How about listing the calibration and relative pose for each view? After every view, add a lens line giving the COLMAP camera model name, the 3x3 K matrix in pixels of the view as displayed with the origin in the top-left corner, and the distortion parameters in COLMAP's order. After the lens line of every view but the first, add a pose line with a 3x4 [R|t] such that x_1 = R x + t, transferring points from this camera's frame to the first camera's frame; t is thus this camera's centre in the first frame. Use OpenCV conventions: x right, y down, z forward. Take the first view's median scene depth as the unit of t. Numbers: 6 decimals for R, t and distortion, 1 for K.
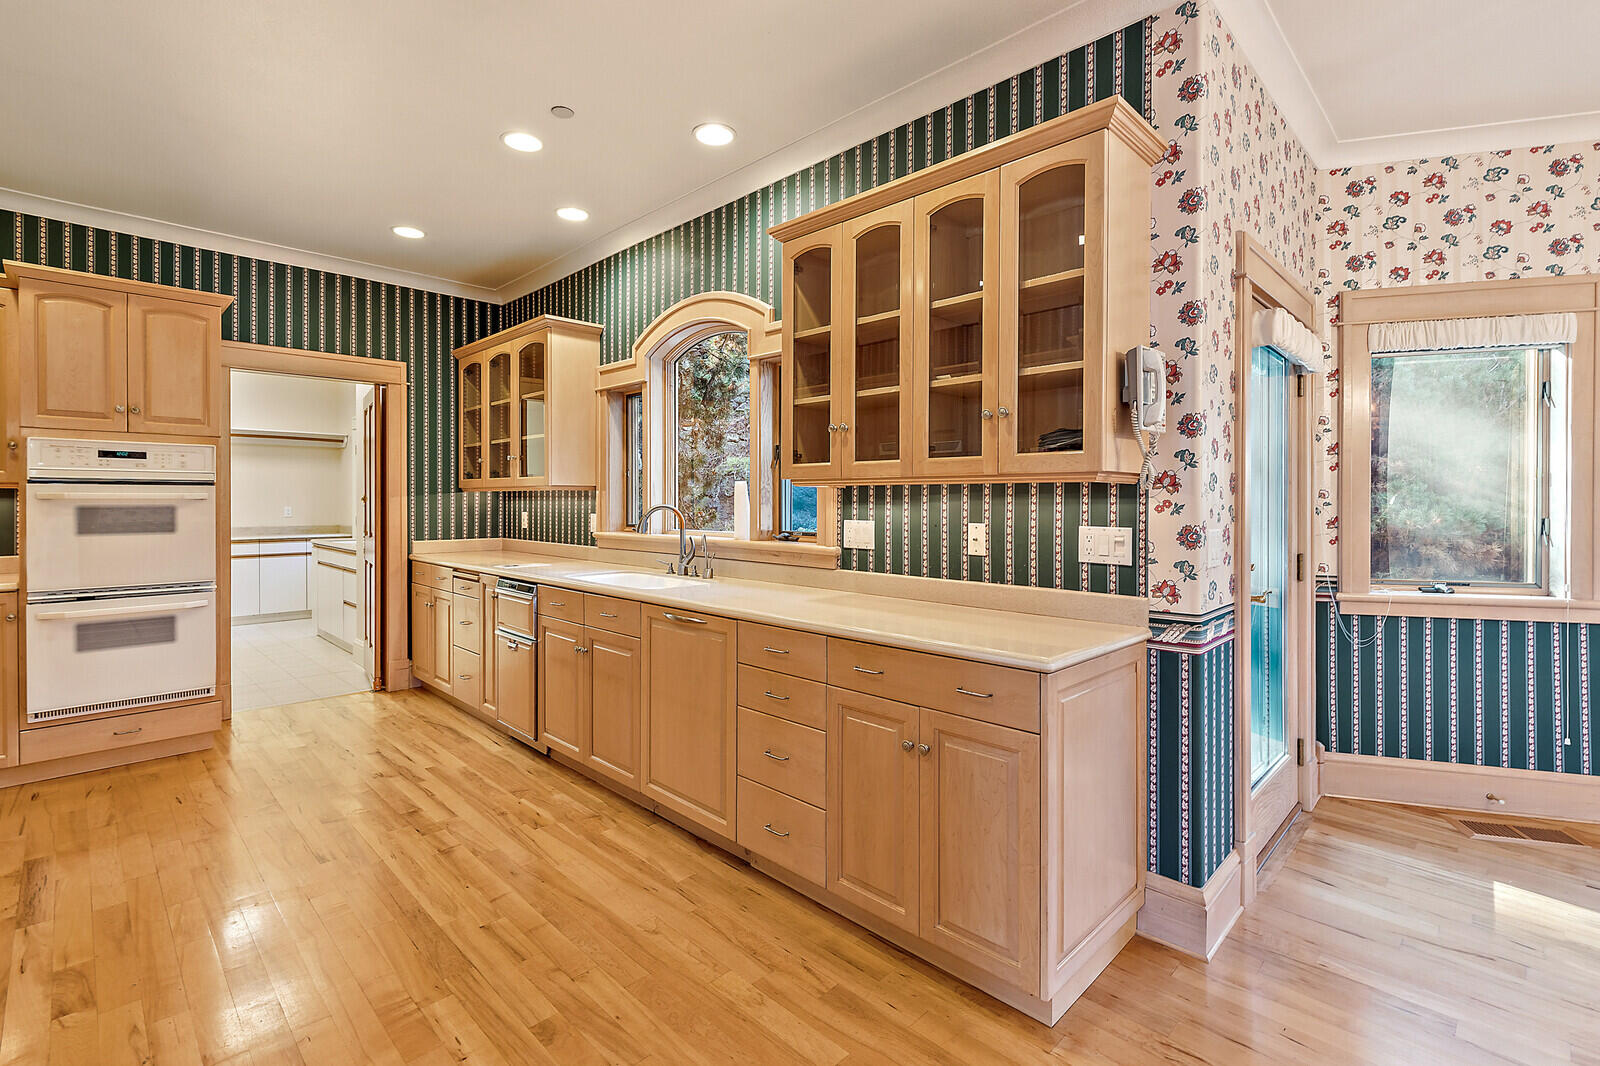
lens RADIAL K [[732.4, 0, 795.2], [0, 732.4, 500.3], [0, 0, 1]] dist [0.018933, 0.000213]
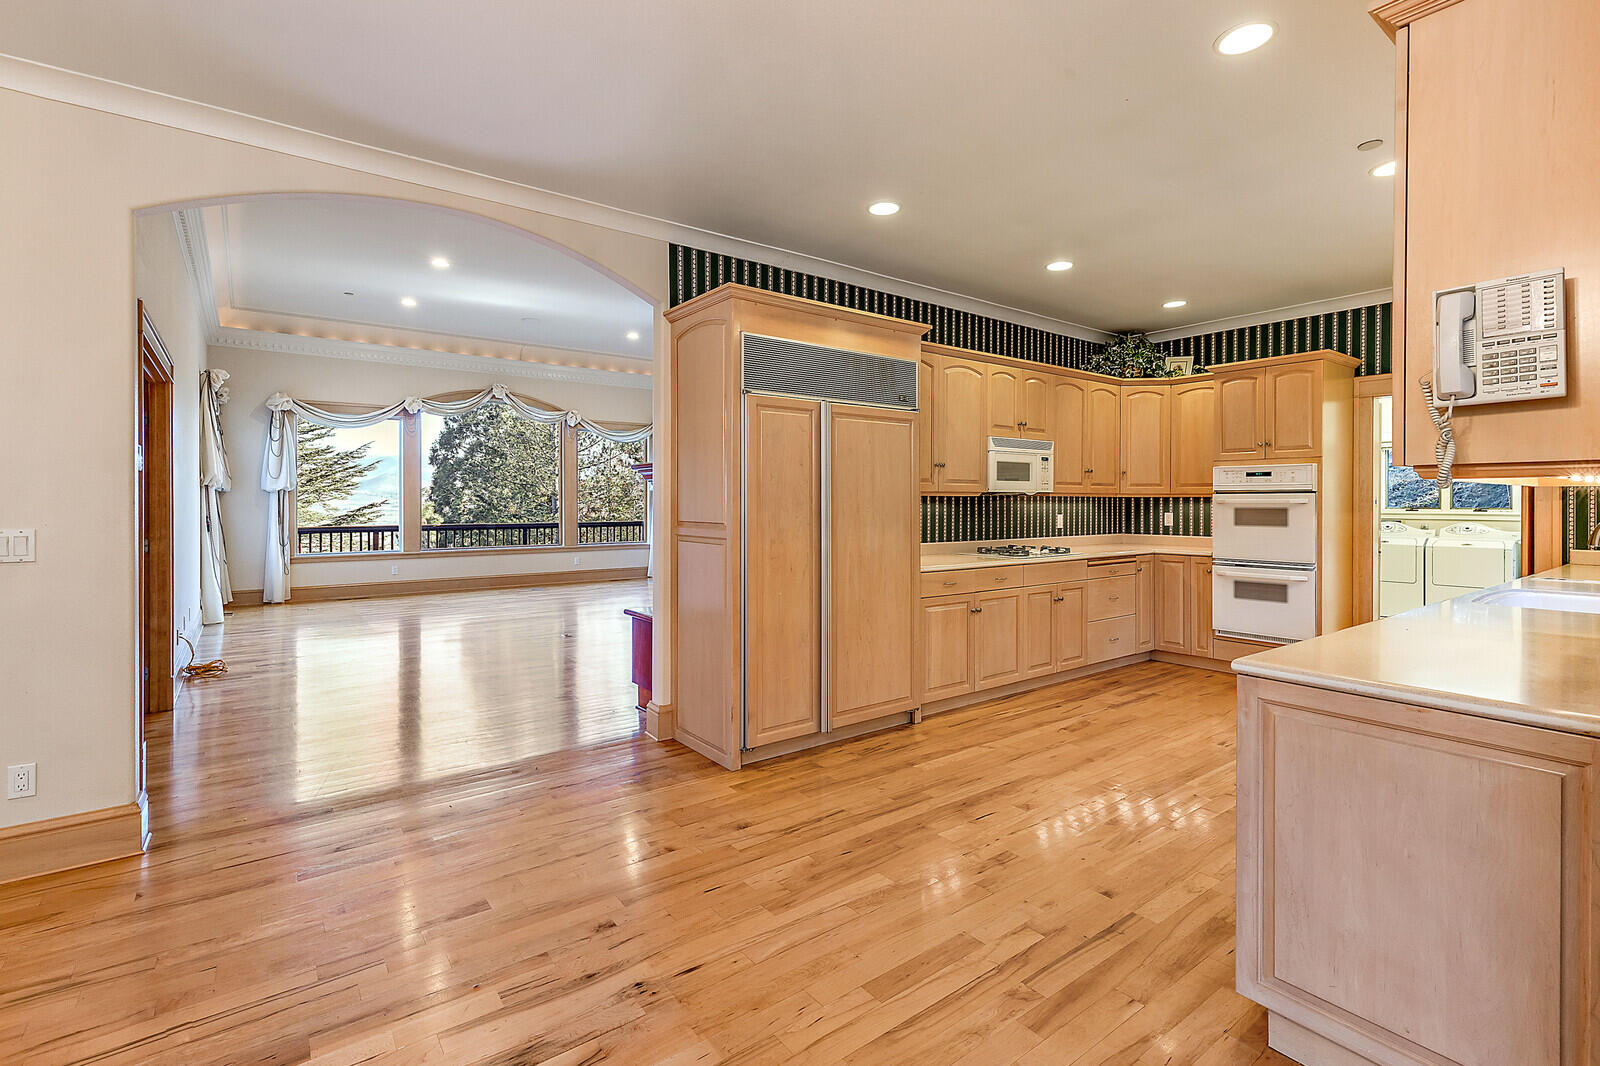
lens RADIAL K [[732.4, 0, 795.7], [0, 732.4, 505.2], [0, 0, 1]] dist [0.018933, 0.000213]
pose [[-0.144621, 0.001447, -0.989486, 0.760518], [-0.000647, 0.999999, 0.001557, 0.000962], [0.989487, 0.000865, -0.144620, 0.285911]]
